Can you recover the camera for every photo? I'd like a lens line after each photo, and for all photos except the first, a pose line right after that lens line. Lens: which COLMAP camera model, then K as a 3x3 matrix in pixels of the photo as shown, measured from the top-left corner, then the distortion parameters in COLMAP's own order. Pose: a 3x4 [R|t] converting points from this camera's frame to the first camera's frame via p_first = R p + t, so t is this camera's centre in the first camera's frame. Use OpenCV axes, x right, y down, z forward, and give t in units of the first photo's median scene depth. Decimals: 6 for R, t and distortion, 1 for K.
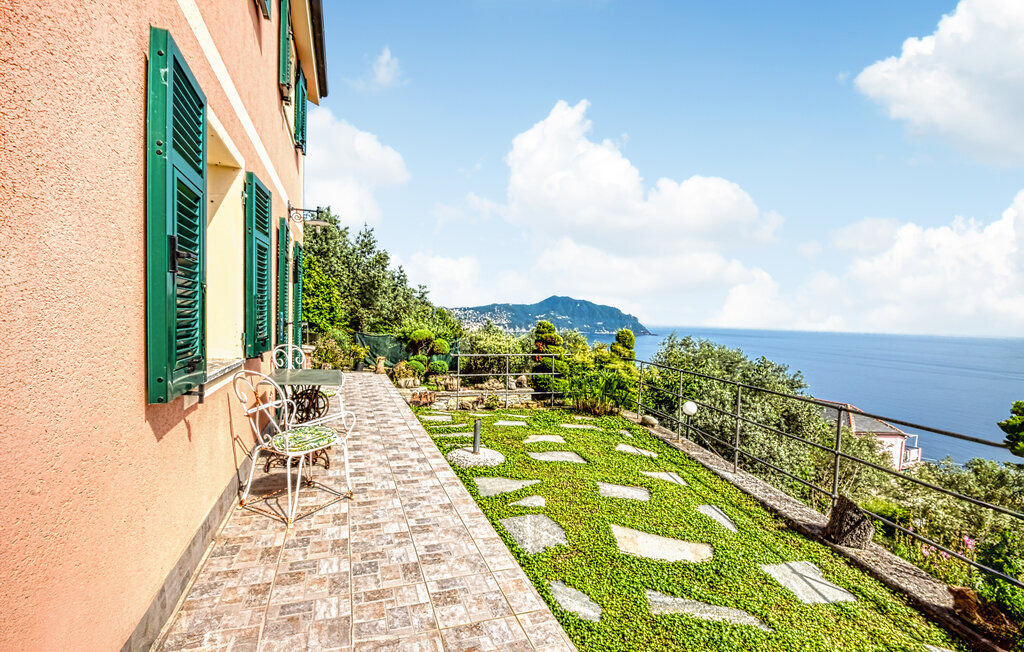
lens RADIAL K [[454.6, 0, 523.8], [0, 454.6, 358.4], [0, 0, 1]] dist [-0.000076, -0.000137]
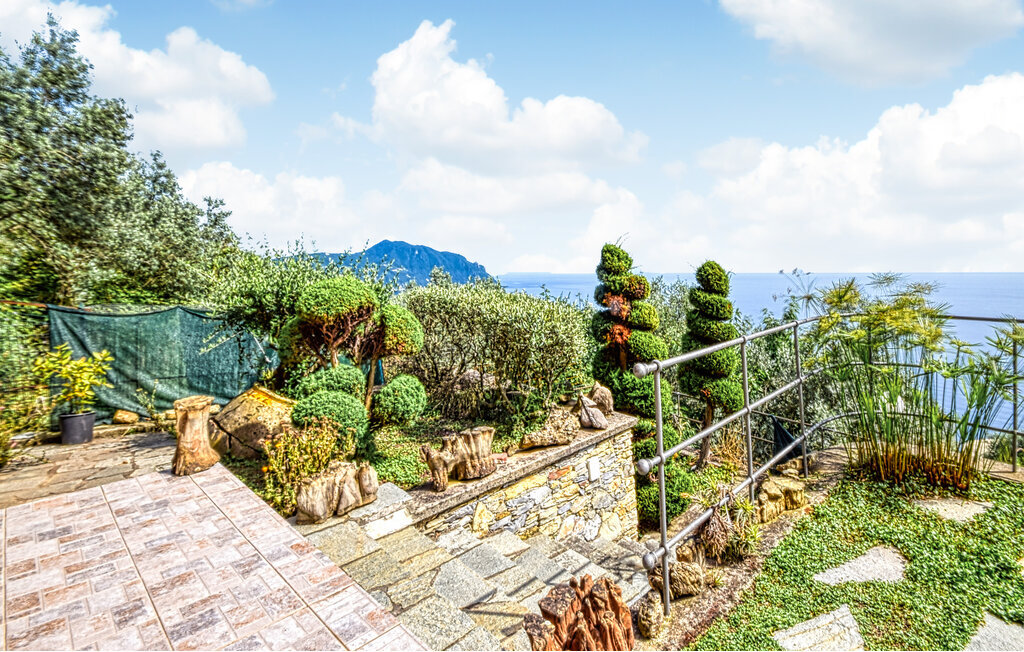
lens RADIAL K [[519.5, 0, 512.0], [0, 519.5, 326.0], [0, 0, 1]] dist [0.001771, -0.015501]
pose [[0.926577, -0.097123, 0.363349, -0.197491], [0.093088, 0.995246, 0.028644, -0.025437], [-0.364403, 0.007283, 0.931213, 0.535927]]
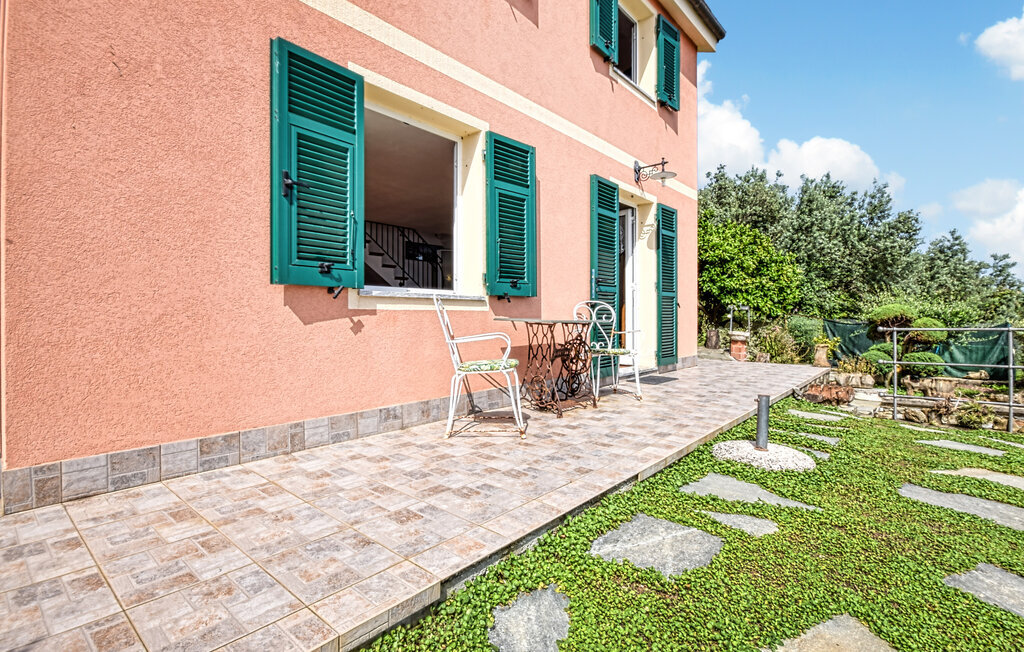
lens RADIAL K [[519.5, 0, 512.0], [0, 519.5, 326.0], [0, 0, 1]] dist [0.001771, -0.015501]
pose [[0.415319, -0.043323, -0.908644, 0.175411], [-0.072877, 0.994070, -0.080707, 0.053515], [0.906752, 0.099738, 0.409699, 0.166746]]
